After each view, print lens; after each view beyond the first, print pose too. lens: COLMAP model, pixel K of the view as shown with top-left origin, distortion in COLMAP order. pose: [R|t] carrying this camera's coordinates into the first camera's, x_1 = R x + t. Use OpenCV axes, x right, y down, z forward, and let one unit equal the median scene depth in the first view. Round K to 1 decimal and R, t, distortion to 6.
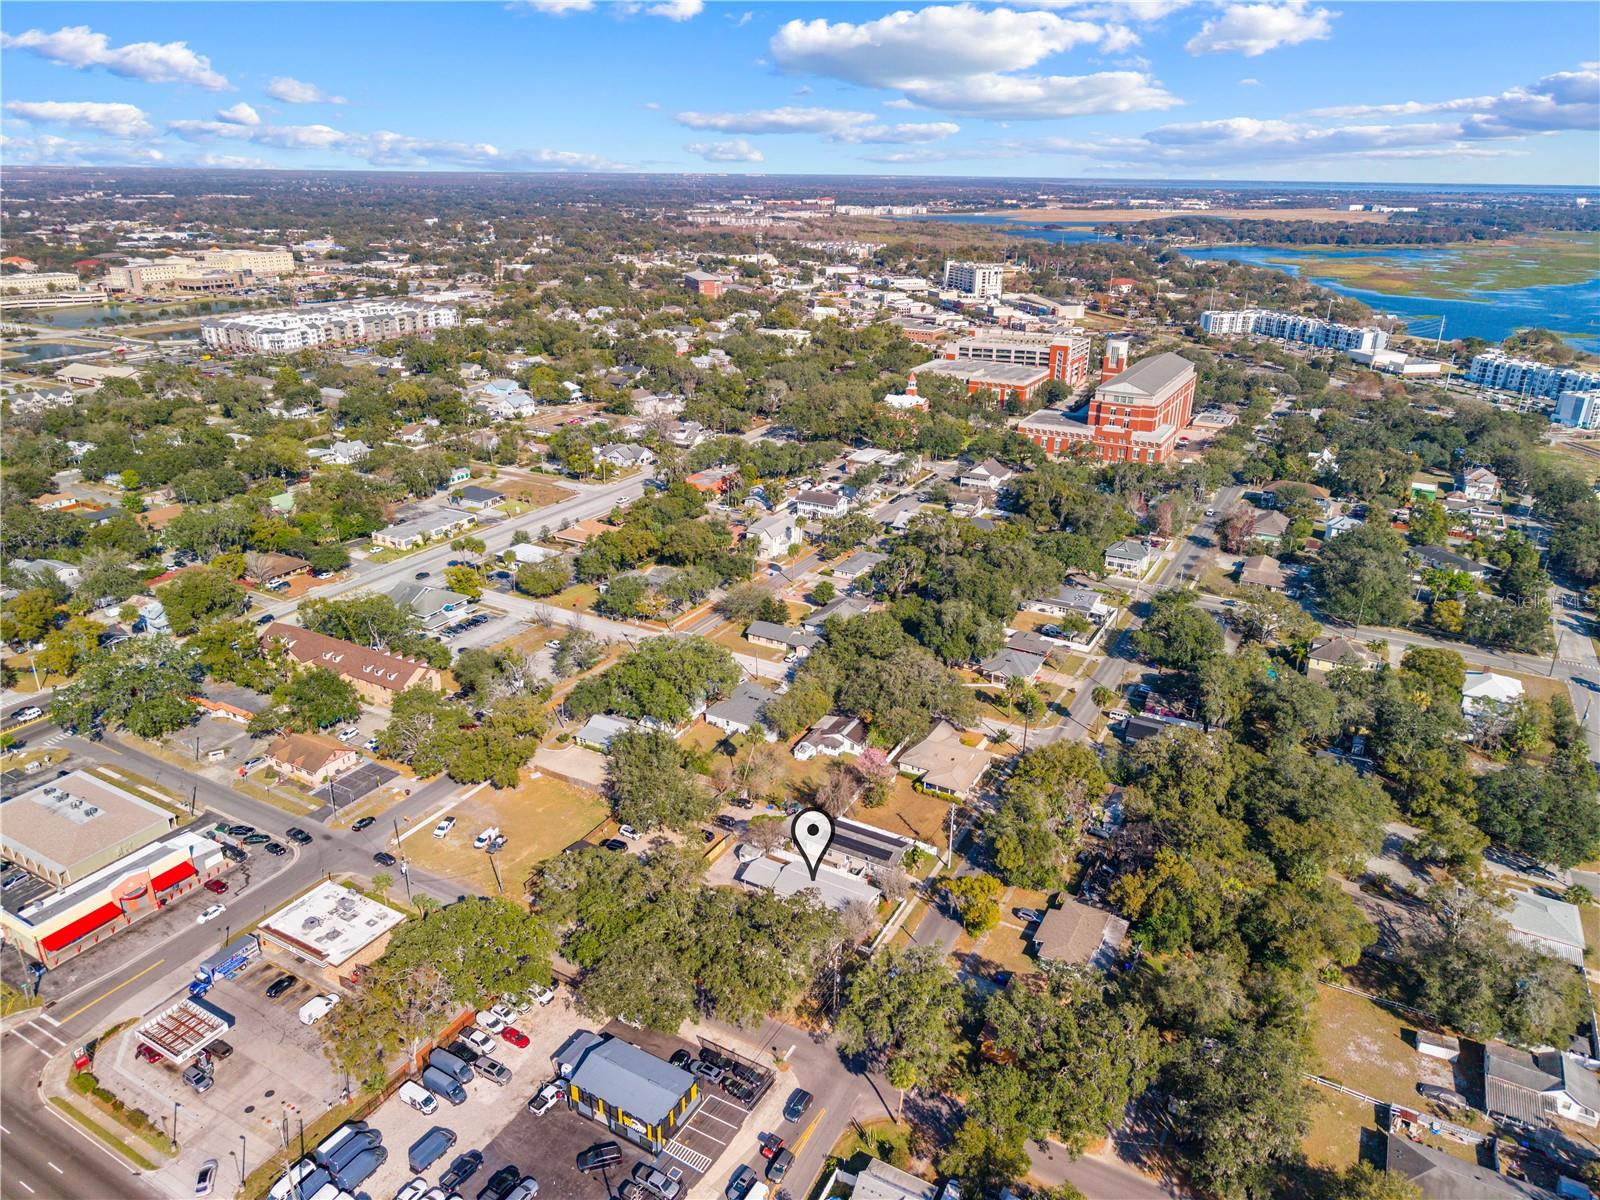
lens RADIAL K [[1061.8, 0, 800.0], [0, 1061.8, 600.0], [0, 0, 1]] dist [-0.004662, -0.005165]
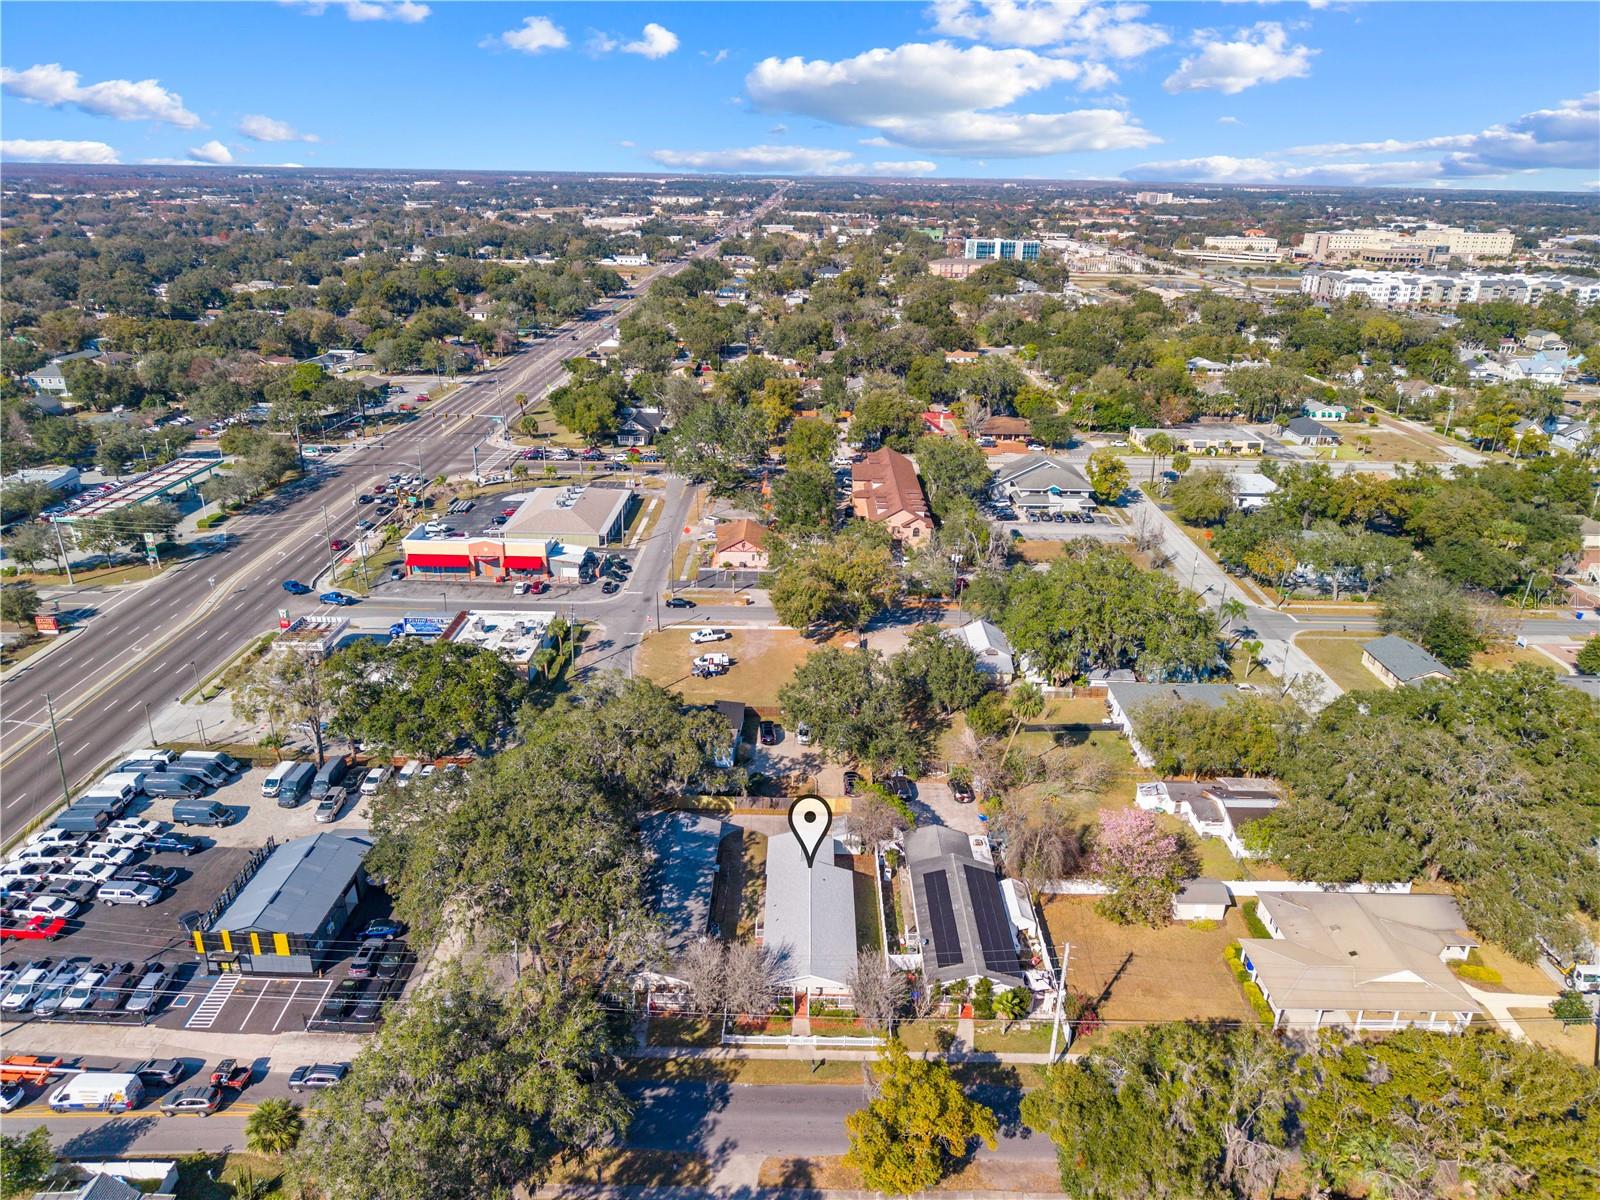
lens RADIAL K [[1061.8, 0, 800.0], [0, 1061.8, 600.0], [0, 0, 1]] dist [-0.004662, -0.005165]
pose [[0.469488, 0.323059, -0.821714, 0.355303], [-0.336970, 0.925775, 0.171443, 0.015657], [0.816108, 0.196402, 0.543501, 0.549073]]
